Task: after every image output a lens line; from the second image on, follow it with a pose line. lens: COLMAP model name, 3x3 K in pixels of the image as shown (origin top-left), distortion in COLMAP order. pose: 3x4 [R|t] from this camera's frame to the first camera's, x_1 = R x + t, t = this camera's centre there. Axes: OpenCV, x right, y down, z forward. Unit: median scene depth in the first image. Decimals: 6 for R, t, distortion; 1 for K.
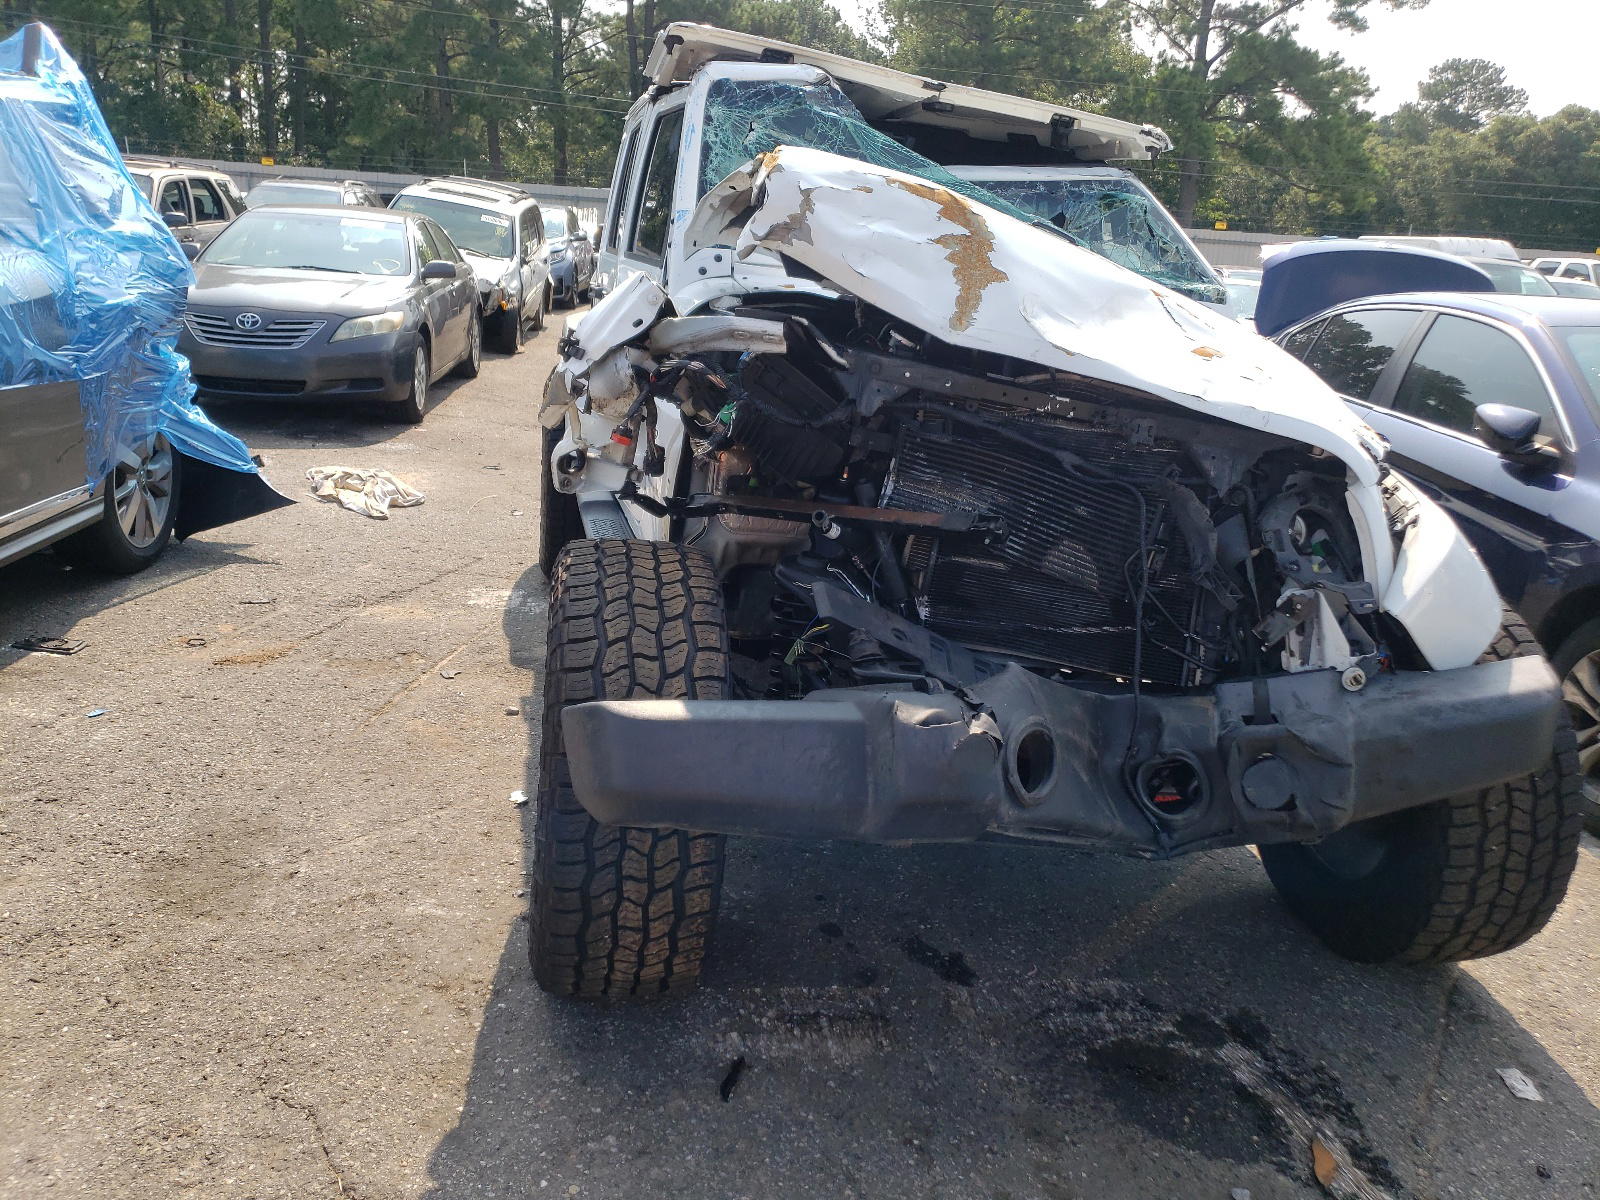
lens RADIAL K [[1230.1, 0, 796.8], [0, 1230.1, 589.3], [0, 0, 1]] dist [0.024808, -0.005813]
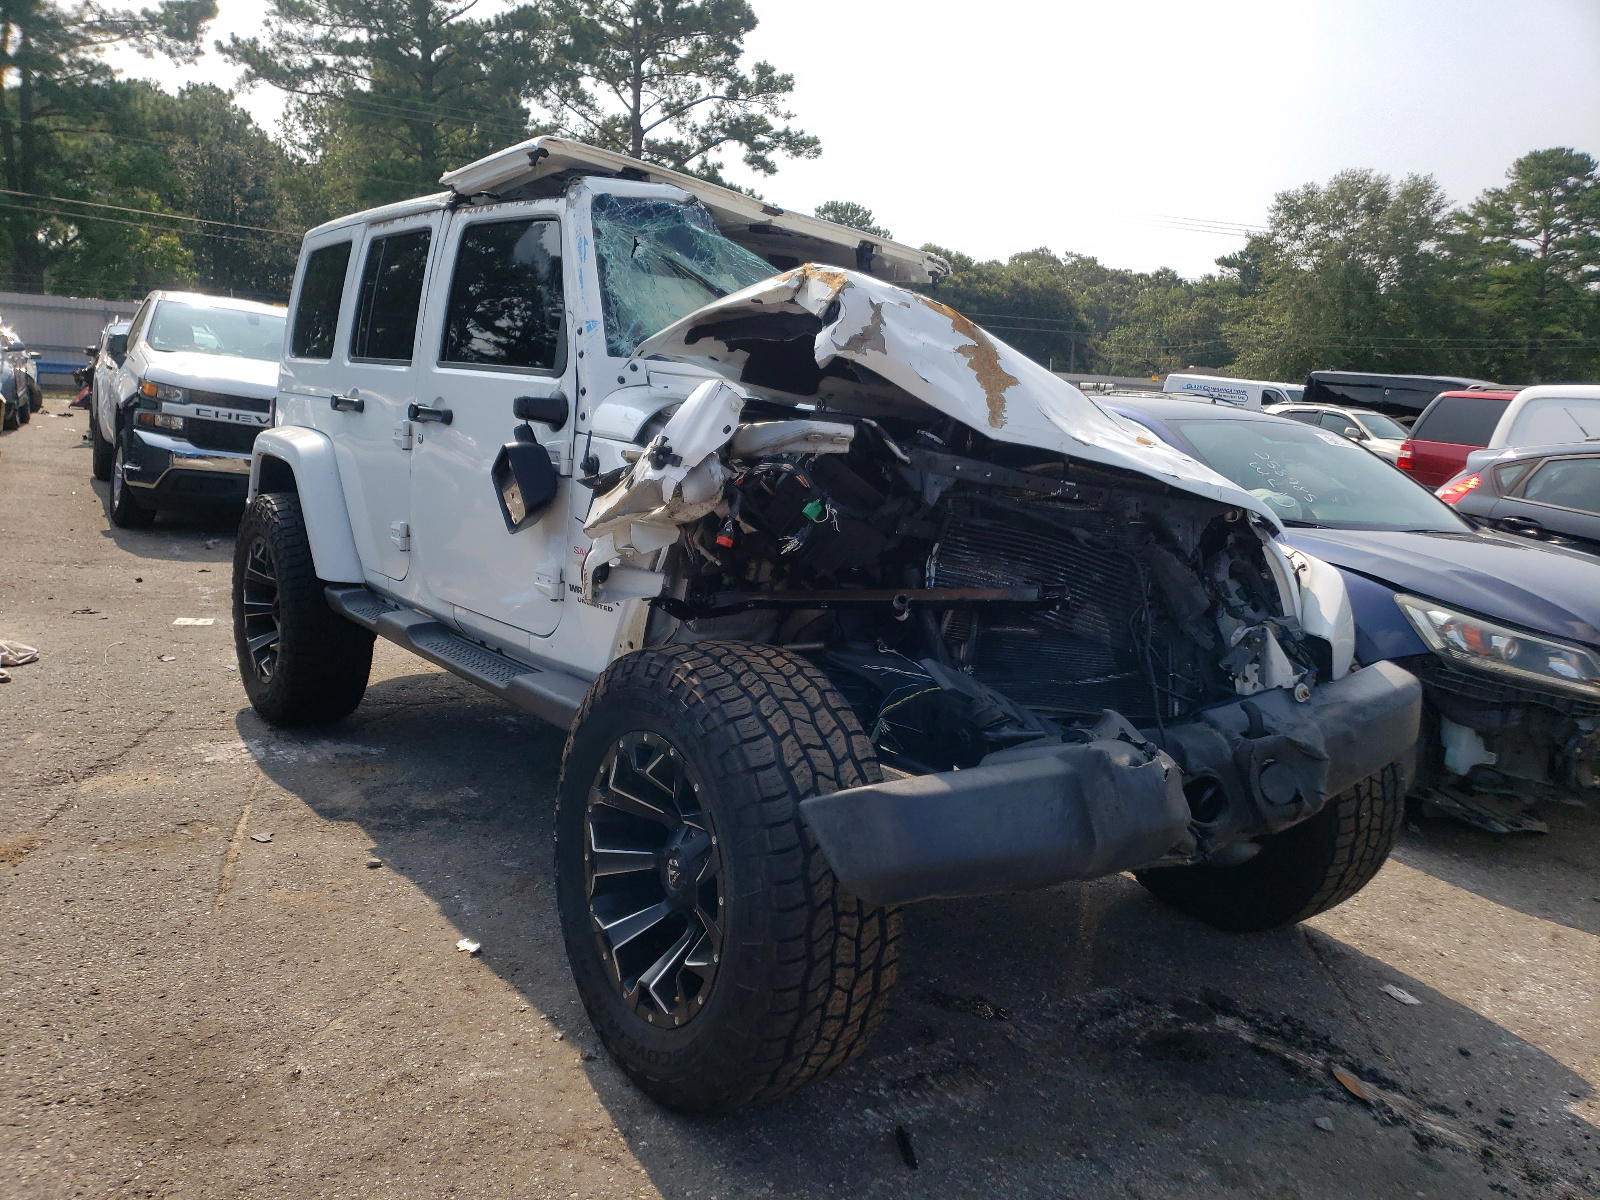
lens RADIAL K [[1230.1, 0, 792.4], [0, 1230.1, 612.3], [0, 0, 1]] dist [0.024808, -0.005813]
pose [[0.904386, -0.087469, 0.417654, -0.517066], [0.115741, 0.992357, -0.042796, -0.014310], [-0.410719, 0.087044, 0.907598, 0.061116]]
